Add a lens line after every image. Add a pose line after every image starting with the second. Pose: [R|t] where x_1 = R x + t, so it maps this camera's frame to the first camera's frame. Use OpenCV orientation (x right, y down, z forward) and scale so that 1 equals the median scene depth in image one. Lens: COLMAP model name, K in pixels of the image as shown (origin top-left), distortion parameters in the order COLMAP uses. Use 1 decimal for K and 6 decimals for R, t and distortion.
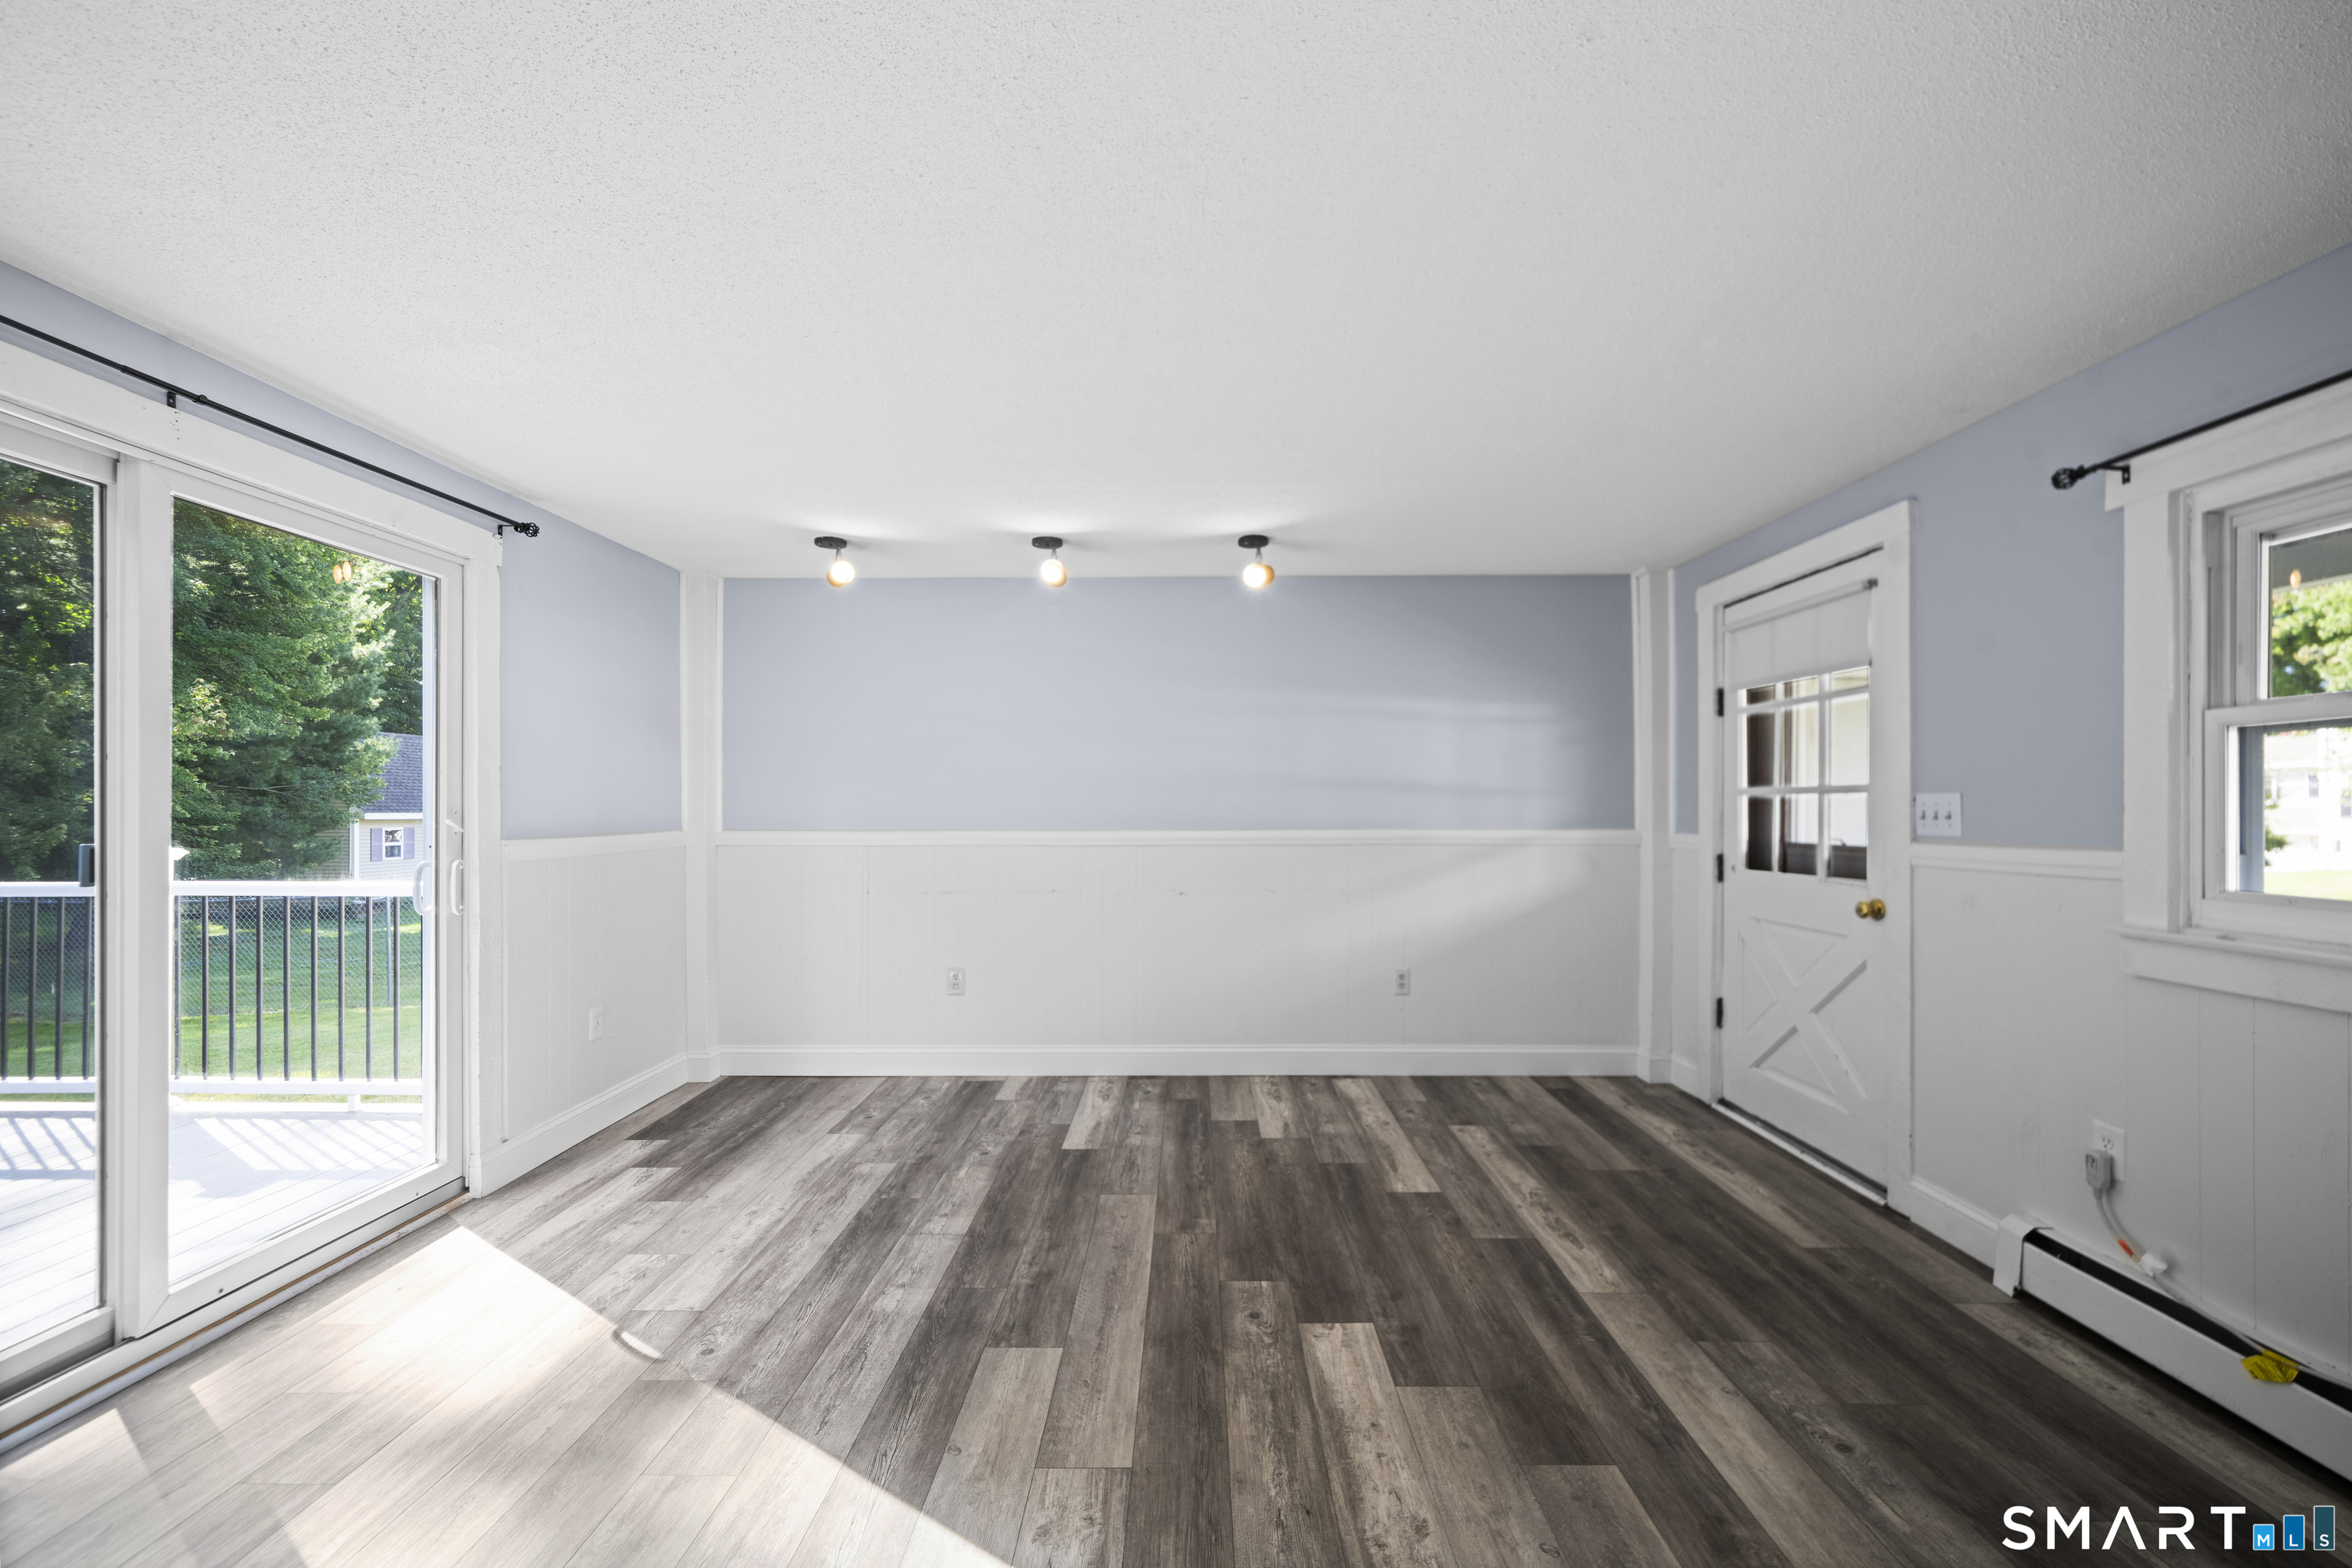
lens RADIAL K [[936.9, 0, 1187.8], [0, 936.9, 809.3], [0, 0, 1]] dist [-0.002283, -0.000180]
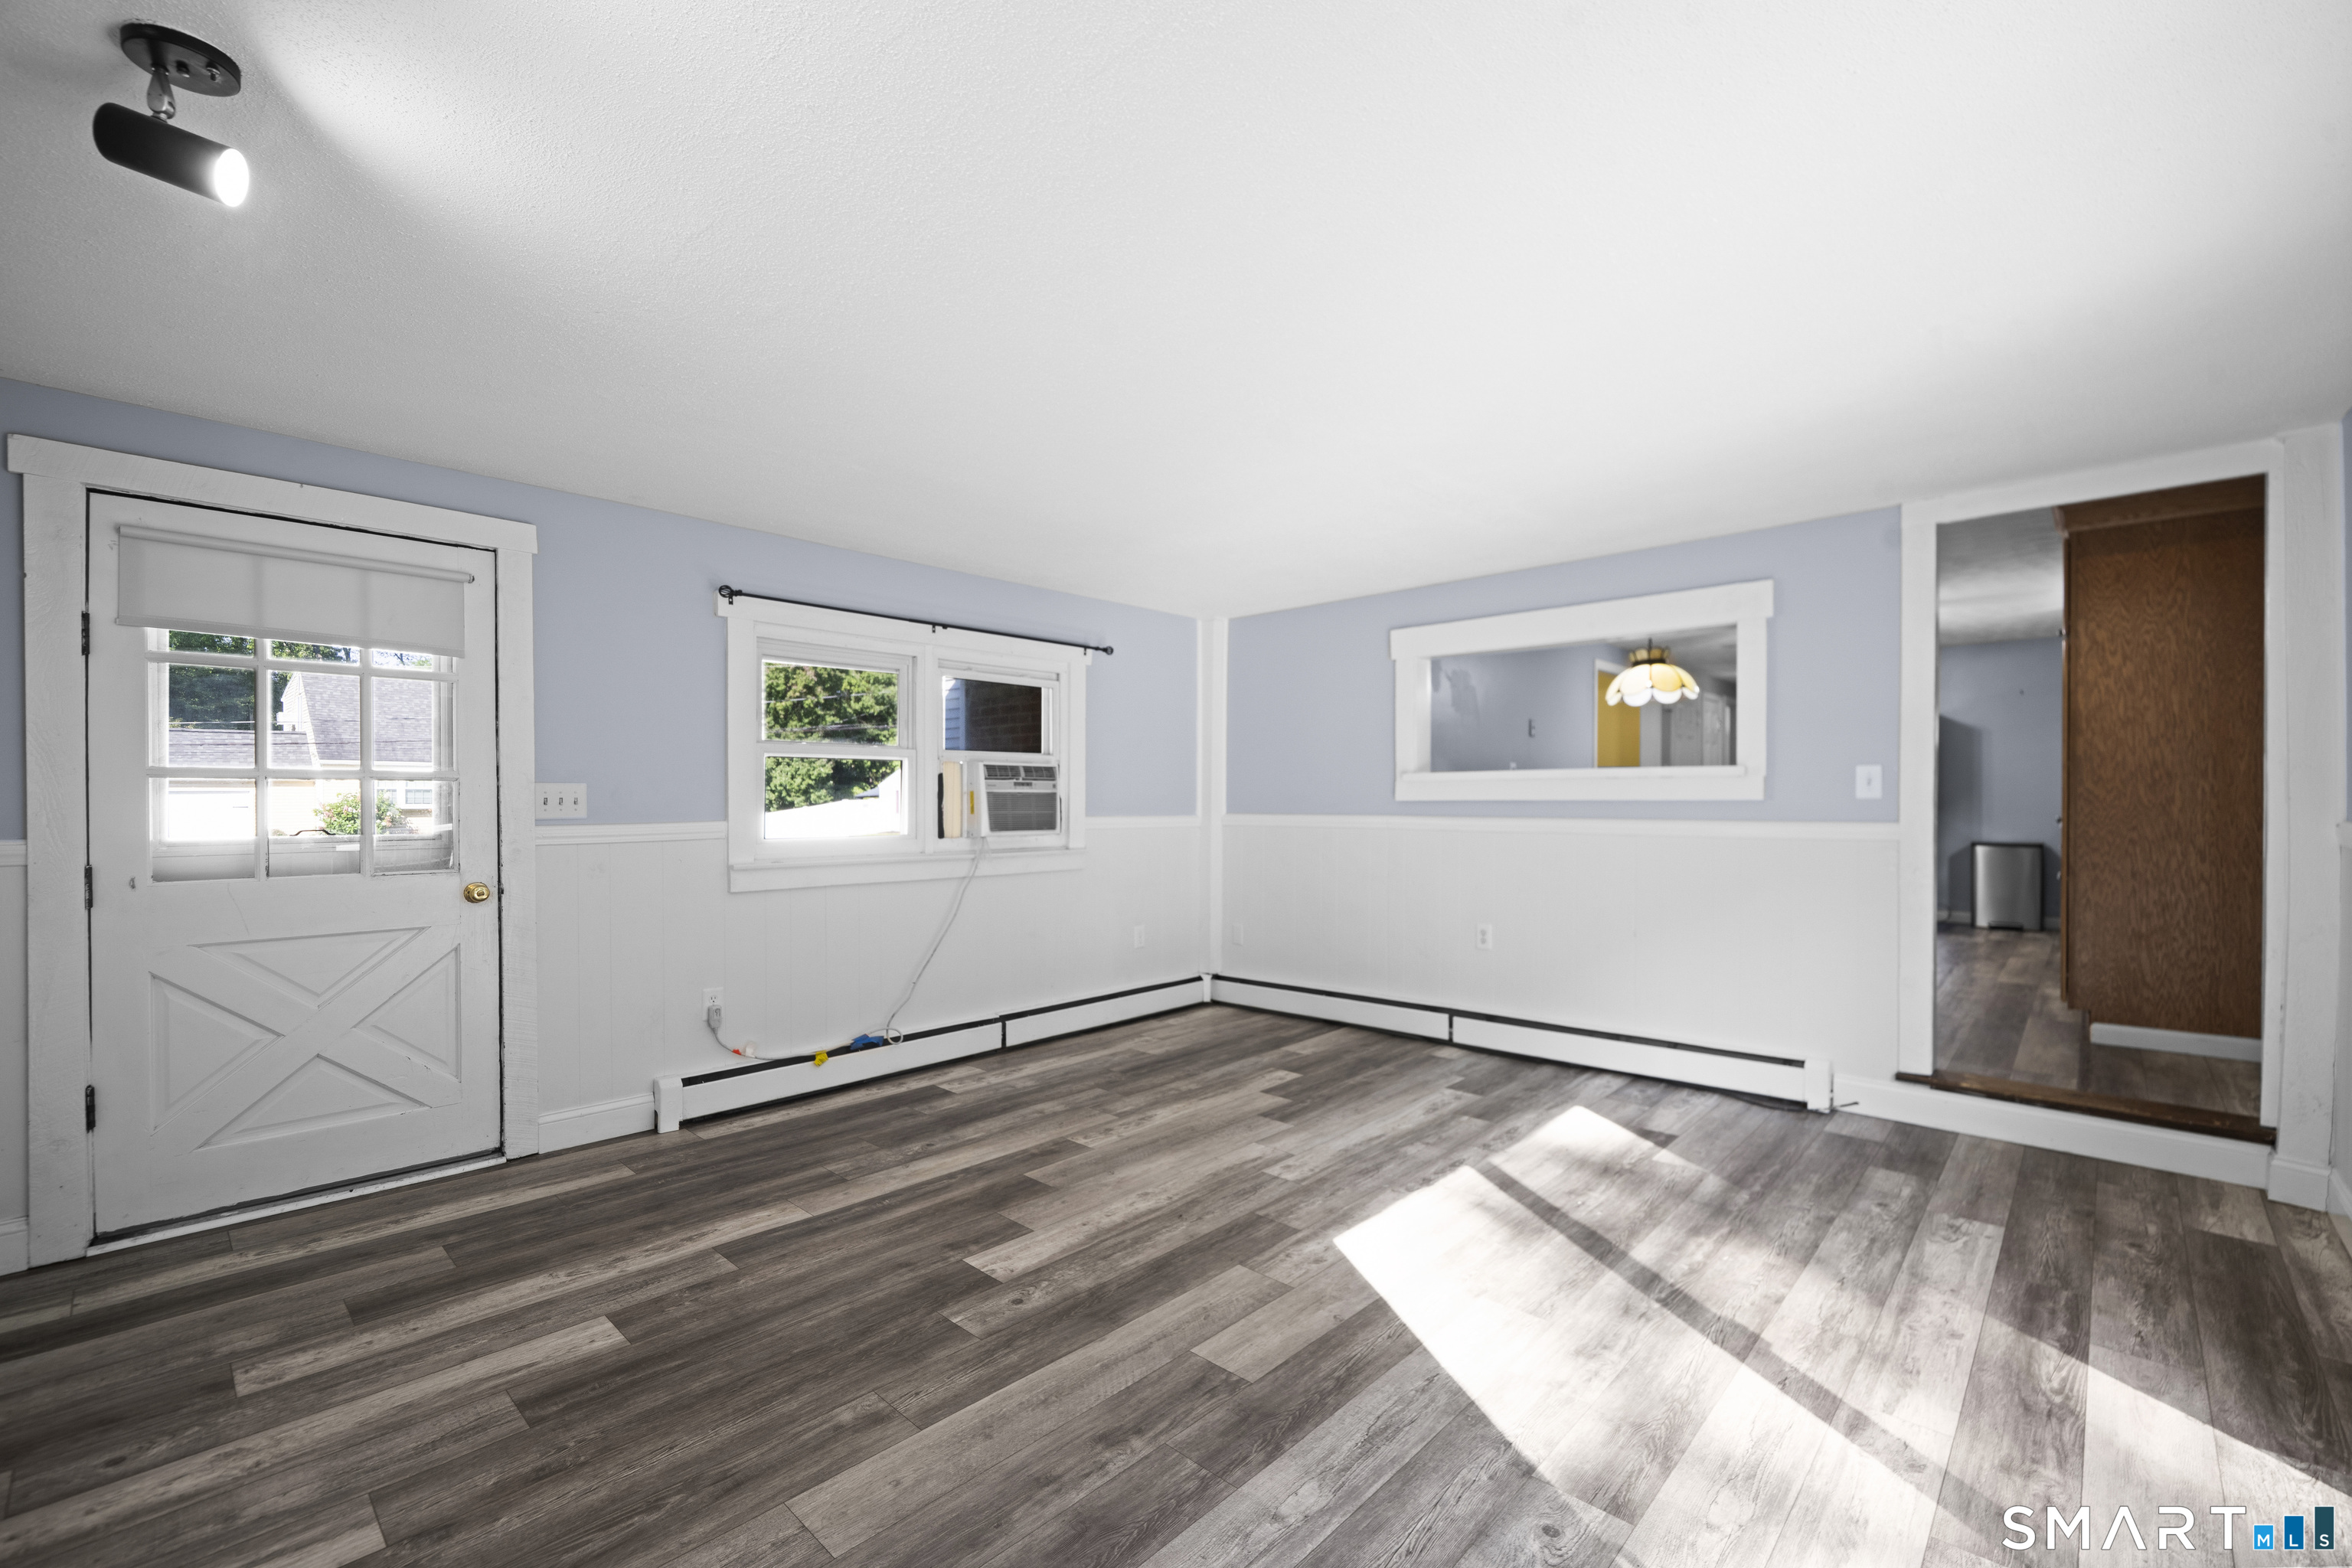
lens RADIAL K [[990.5, 0, 1185.2], [0, 990.5, 797.4], [0, 0, 1]] dist [0.001404, 0.000114]
pose [[-0.734529, -0.000483, 0.678577, -0.641544], [0.001638, 0.999996, 0.002485, -0.000243], [-0.678575, 0.002937, -0.734525, 1.363432]]
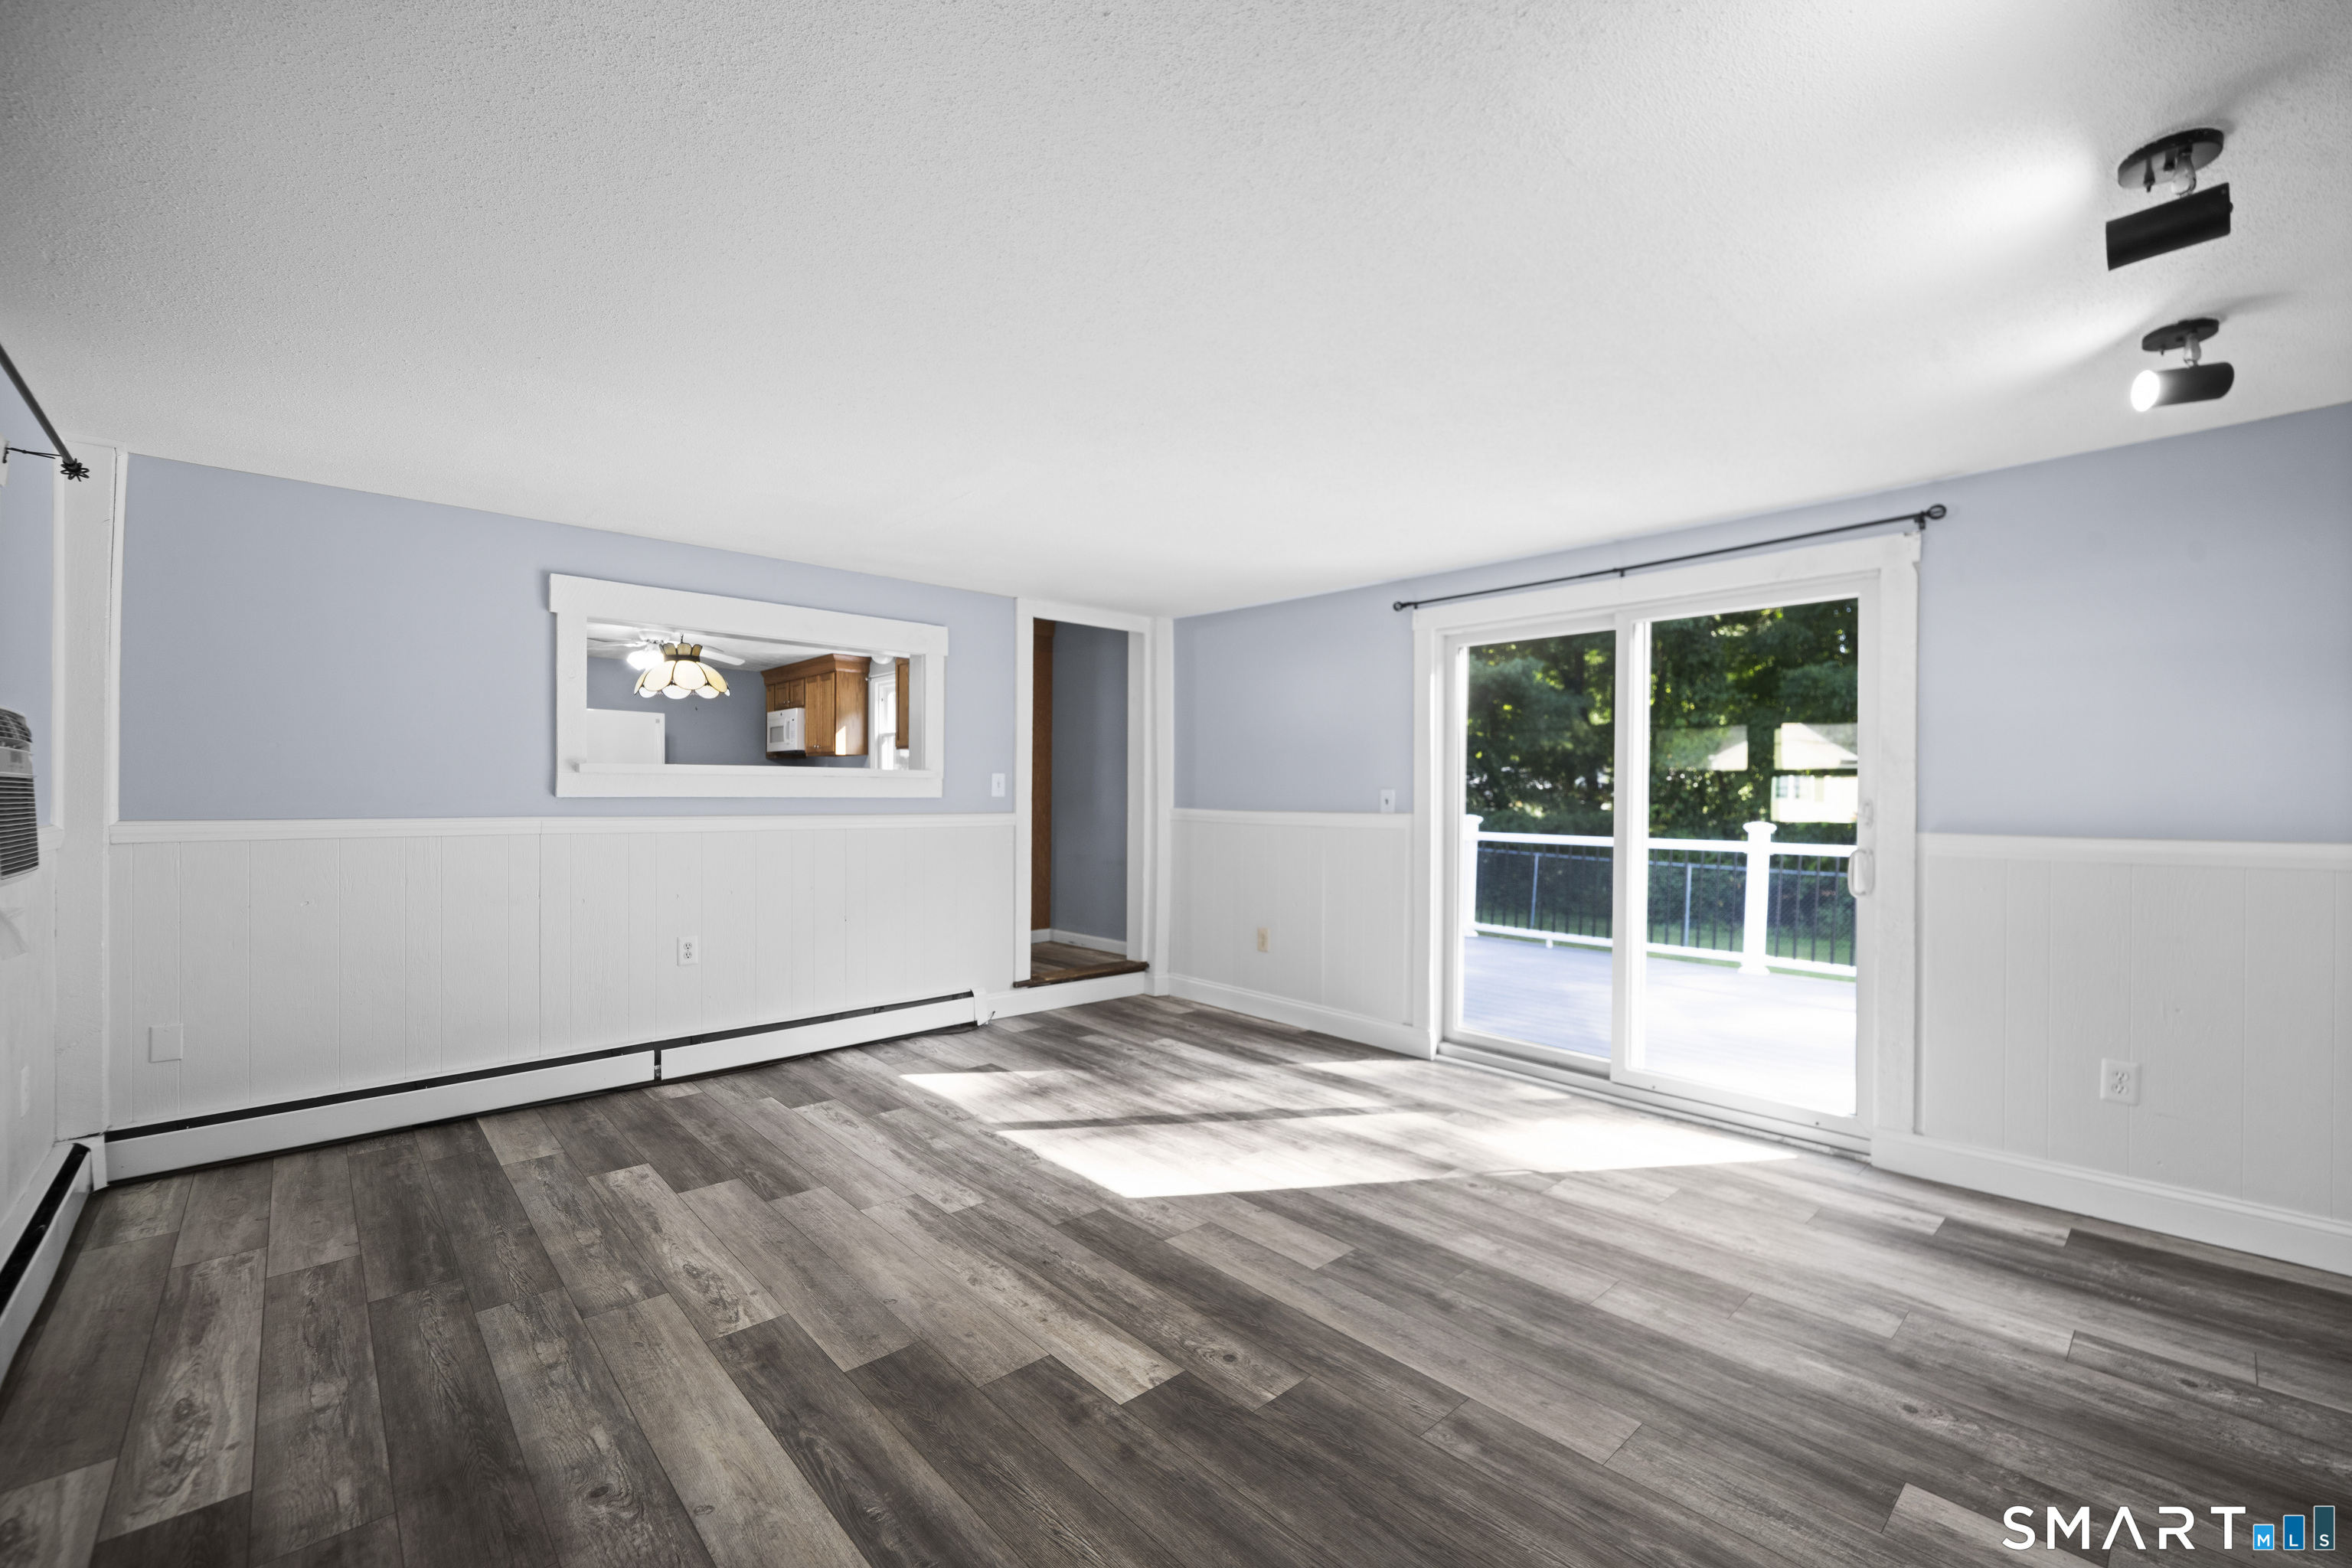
lens RADIAL K [[959.8, 0, 1187.3], [0, 959.8, 792.6], [0, 0, 1]] dist [-0.000682, -0.000037]
pose [[-0.729641, -0.008724, -0.683774, 0.607223], [-0.009557, 0.999951, -0.002560, -0.000311], [0.683763, 0.004667, -0.729689, 1.353831]]
